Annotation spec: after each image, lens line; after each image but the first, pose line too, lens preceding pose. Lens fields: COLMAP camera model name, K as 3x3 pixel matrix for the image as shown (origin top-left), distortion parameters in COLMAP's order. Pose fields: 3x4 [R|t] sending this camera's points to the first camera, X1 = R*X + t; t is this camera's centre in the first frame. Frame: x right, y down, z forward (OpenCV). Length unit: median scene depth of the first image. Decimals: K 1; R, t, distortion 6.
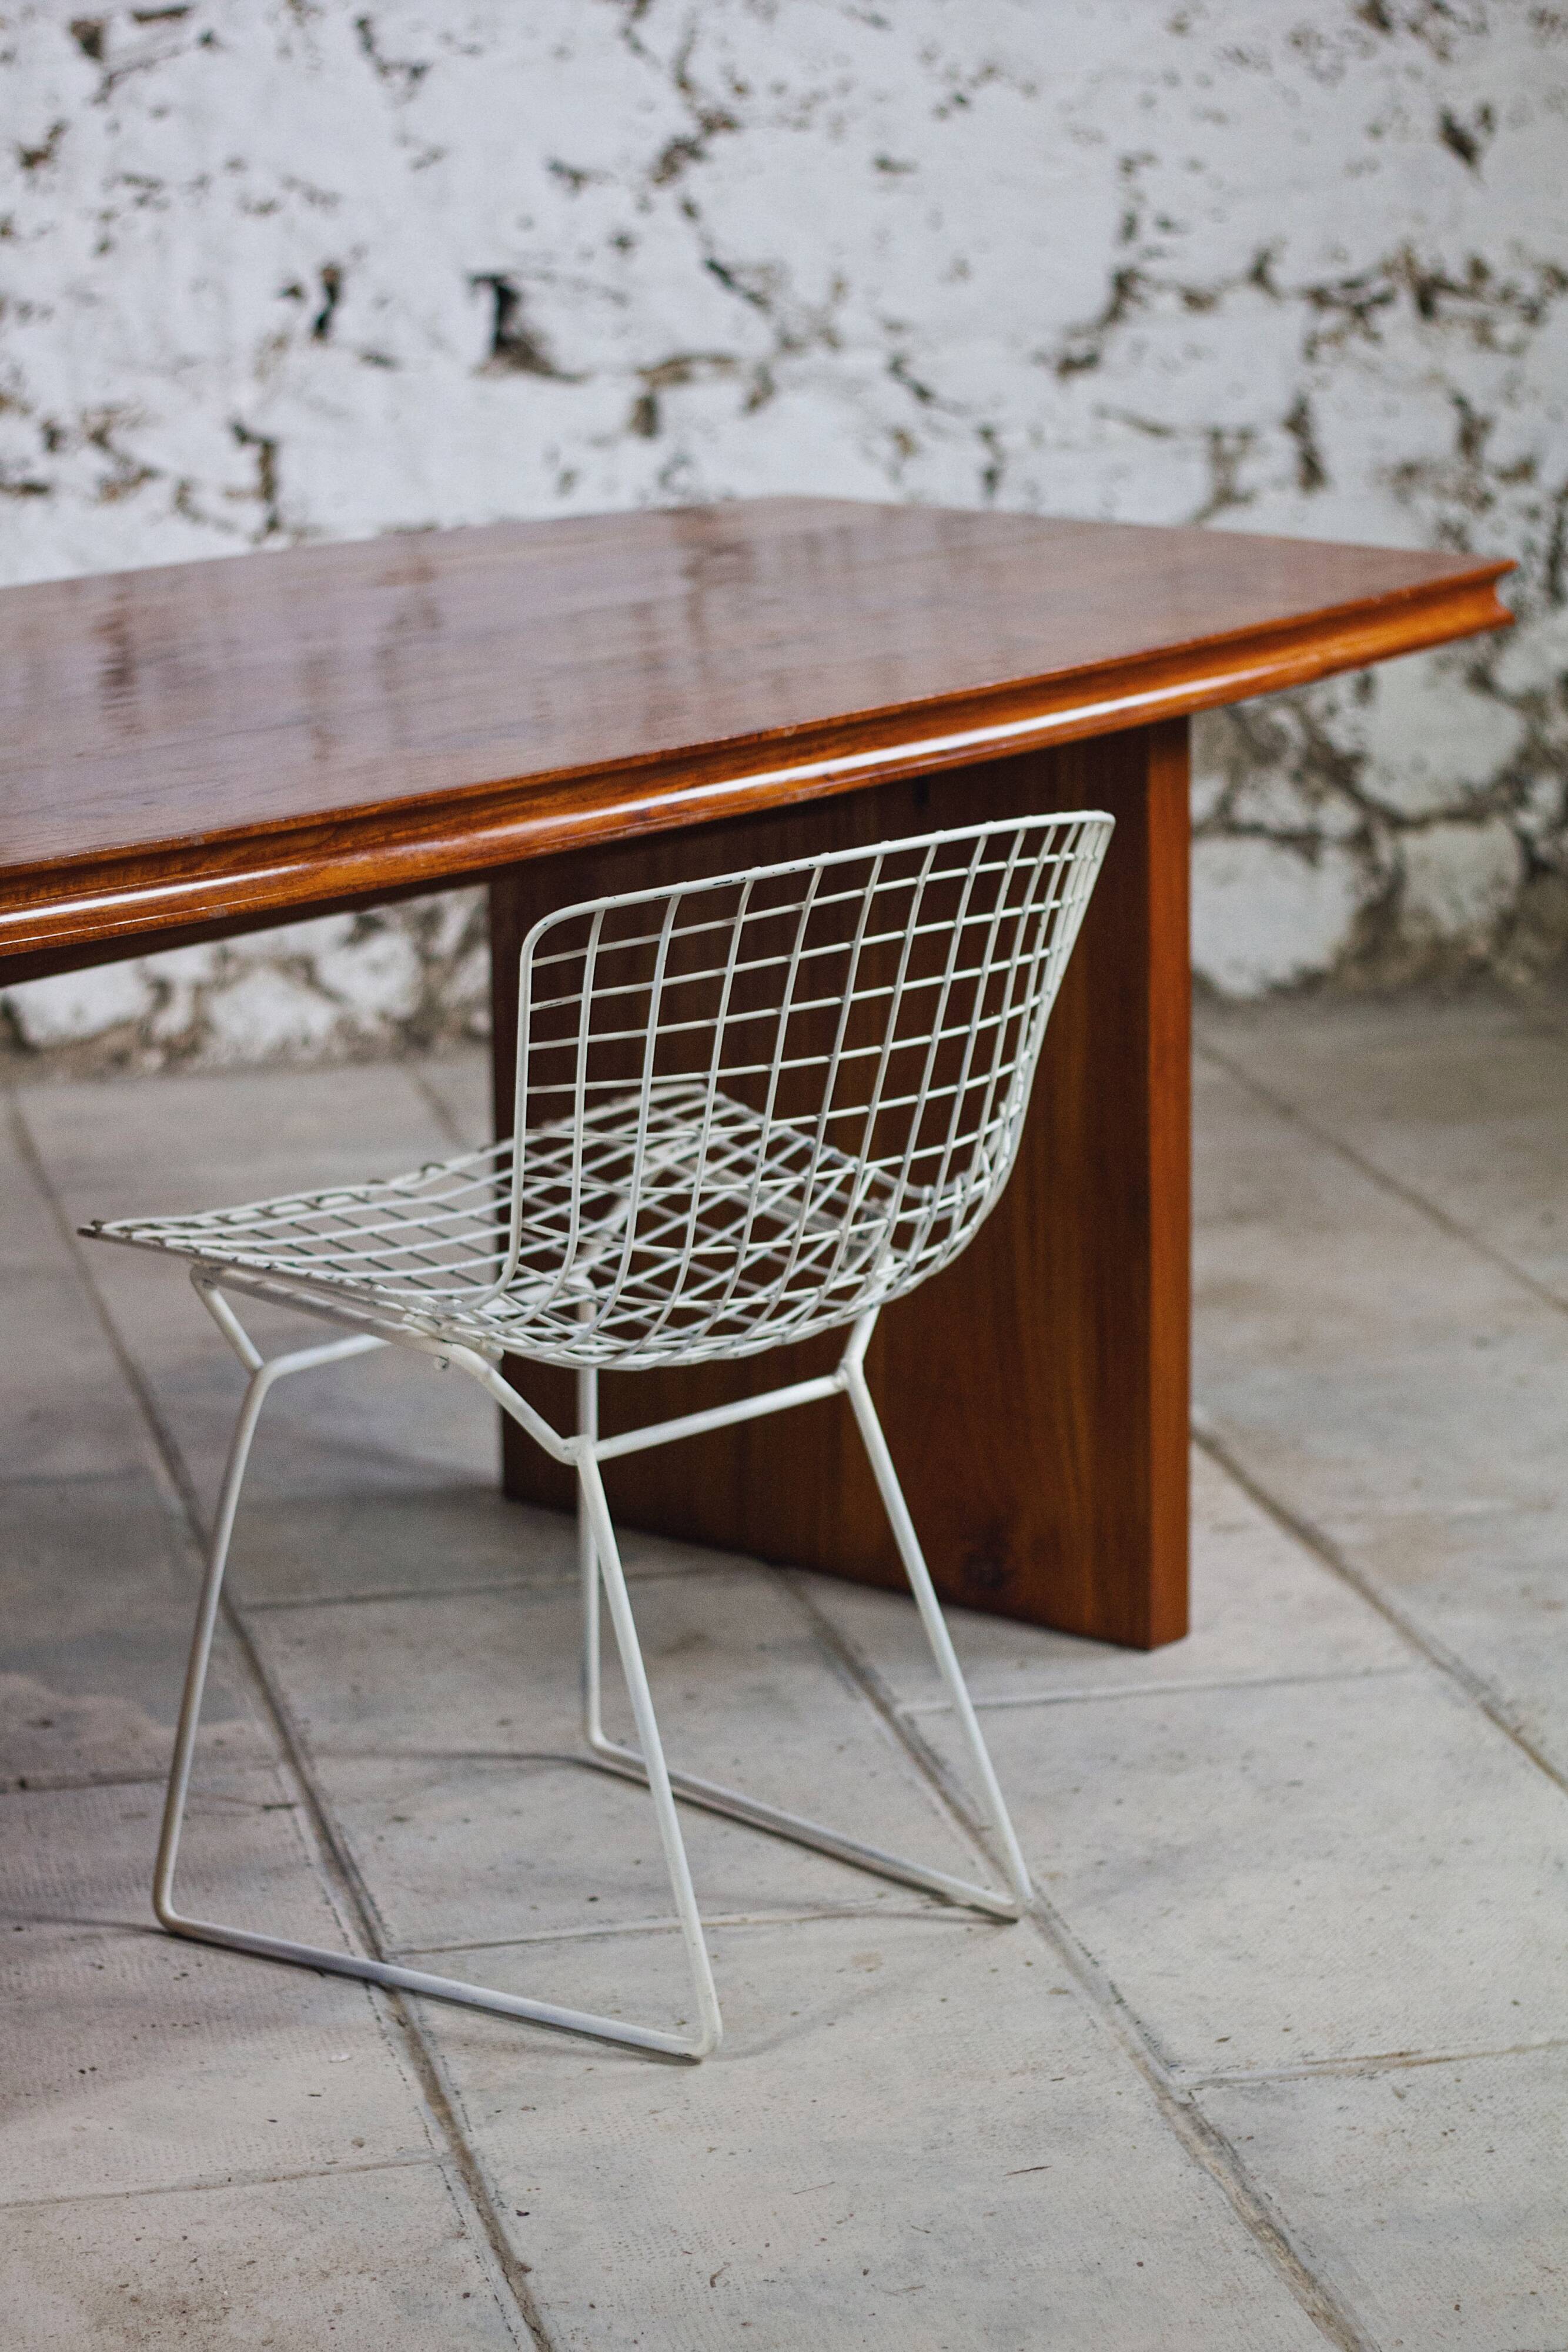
lens RADIAL K [[5718.1, 0, 787.8], [0, 5718.1, 1212.0], [0, 0, 1]] dist [-0.074705, -0.342743]
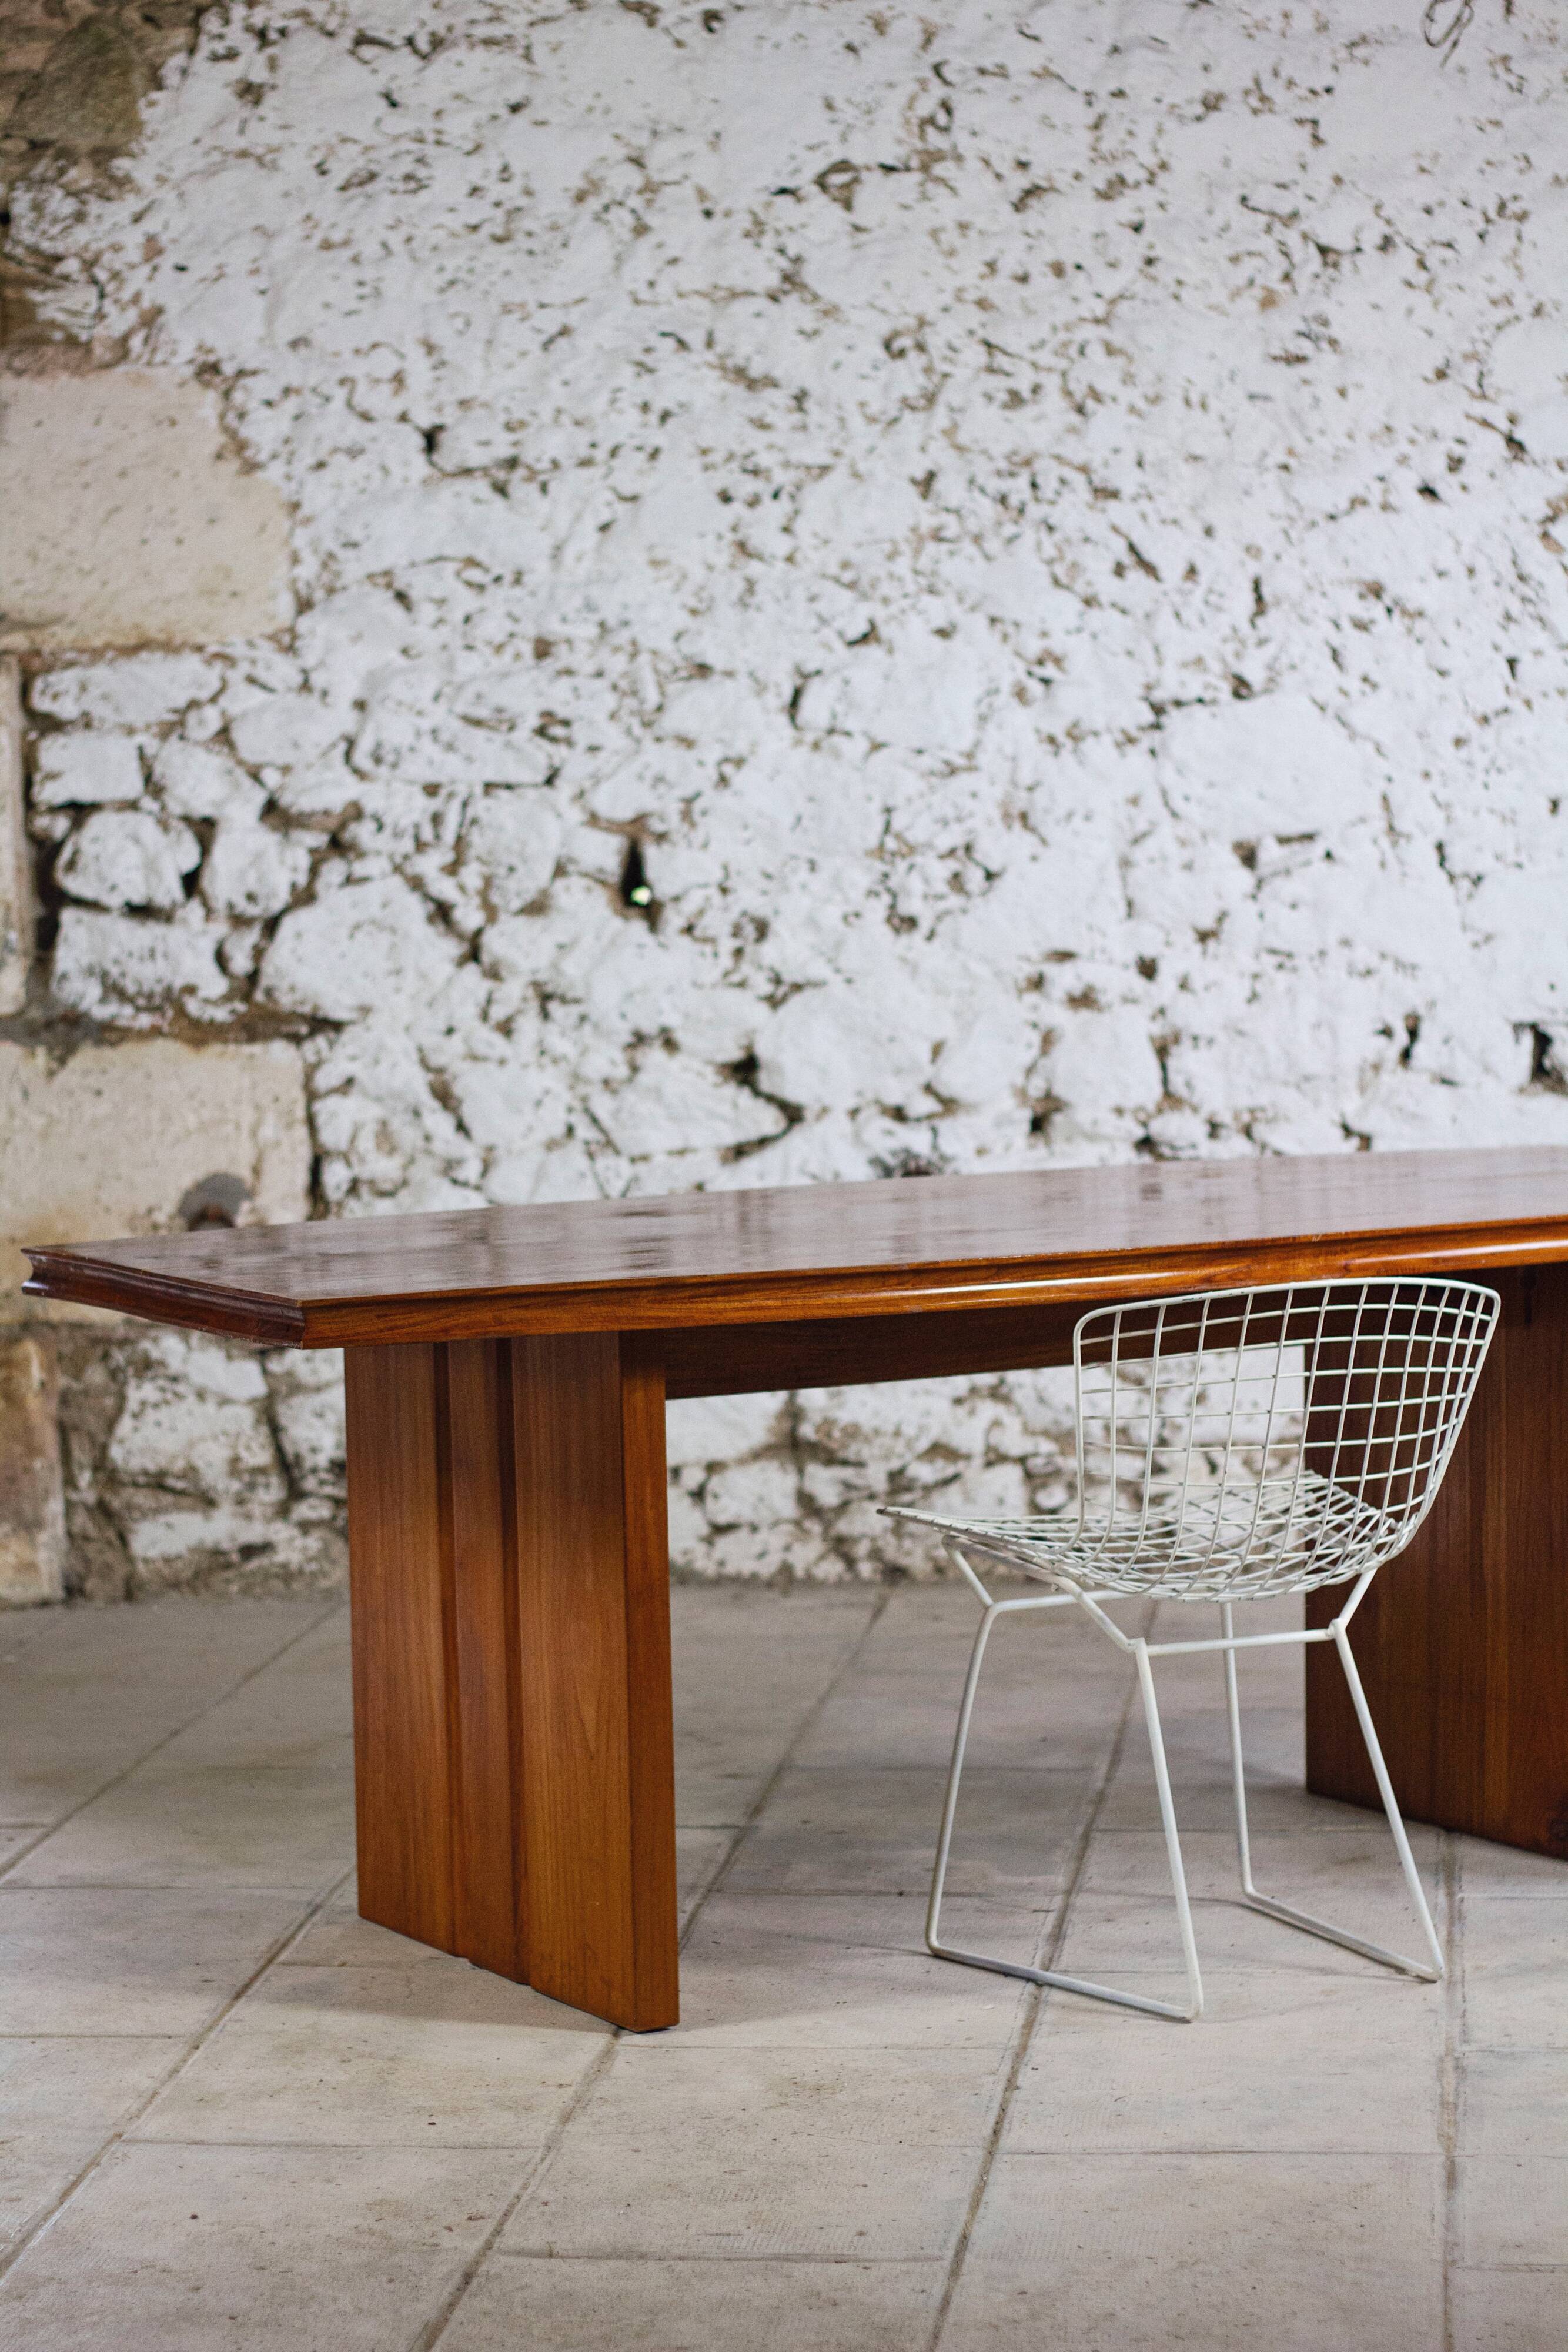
lens RADIAL K [[5495.0, 0, 785.6], [0, 5495.0, 1210.8], [0, 0, 1]] dist [-0.092532, -0.086546]
pose [[0.943585, 0.025056, -0.330181, 0.286007], [-0.074131, 0.987808, -0.136891, 0.103581], [0.322726, 0.153645, 0.933939, -0.409222]]
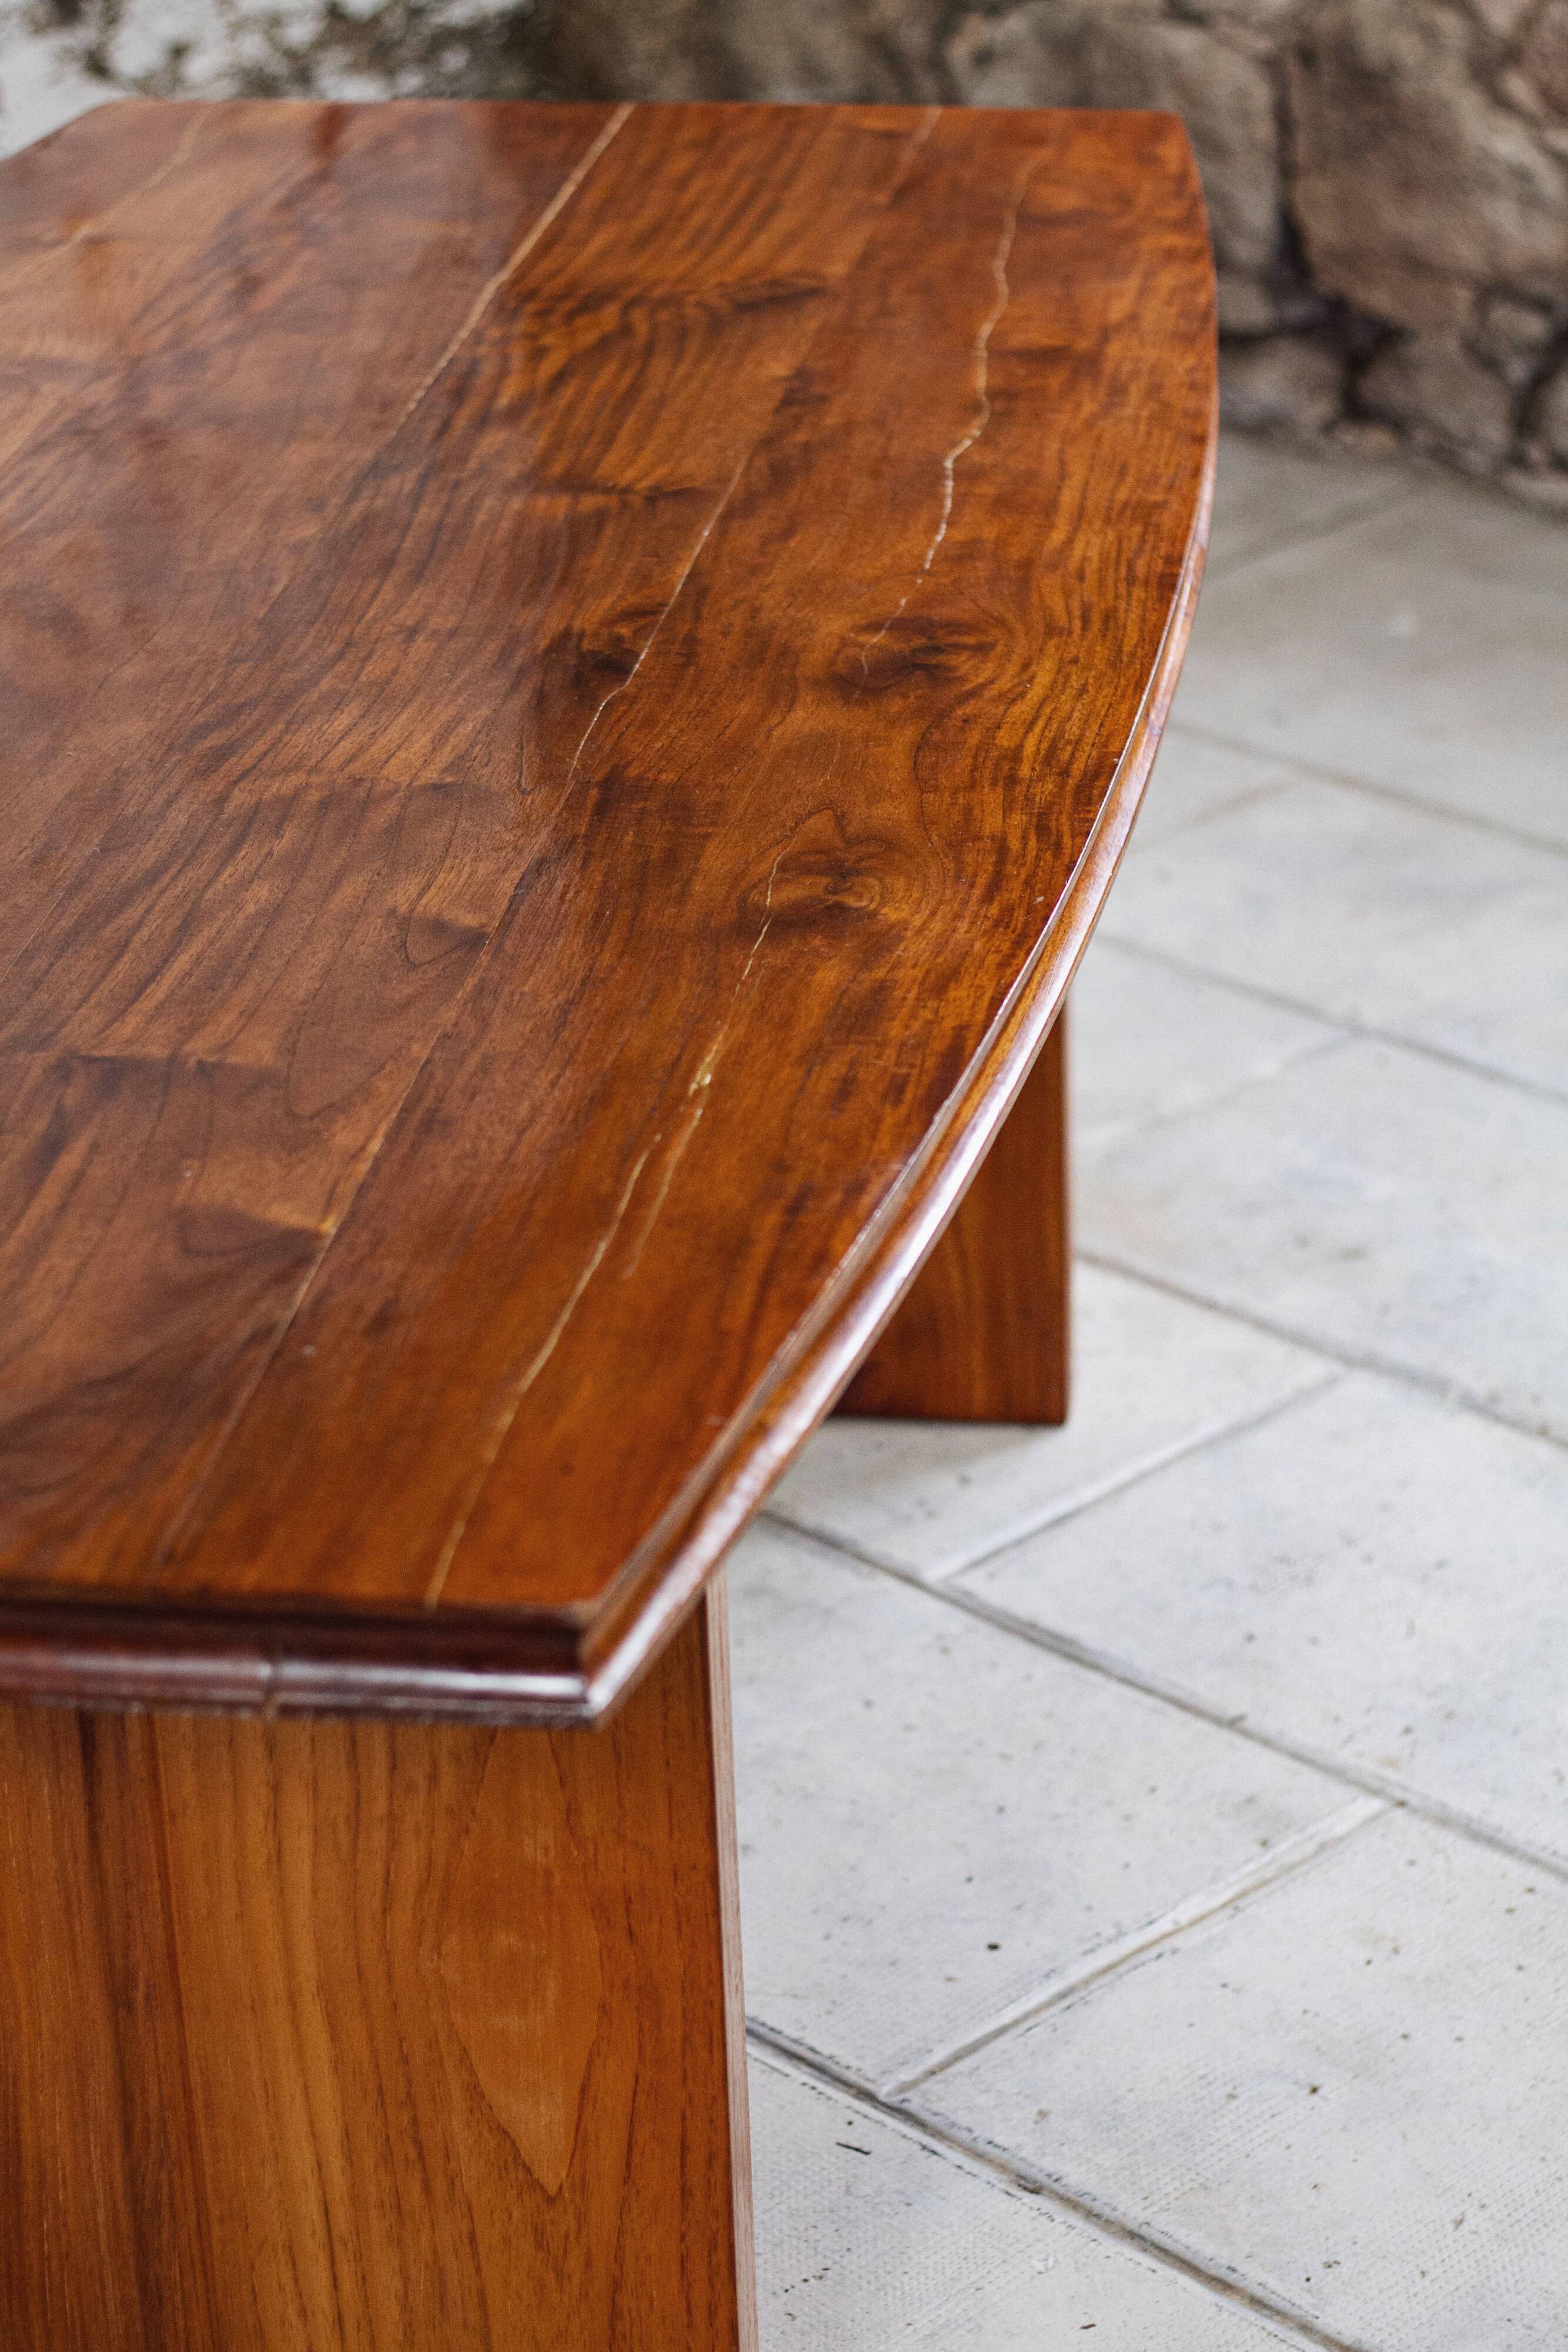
lens RADIAL K [[5819.4, 0, 784.0], [0, 5819.4, 1176.0], [0, 0, 1]] dist [-0.040563, -0.211377]
pose [[0.844948, -0.232444, 0.481697, -0.352562], [0.144617, 0.966368, 0.212649, -0.140039], [-0.514926, -0.110015, 0.850146, 0.228934]]
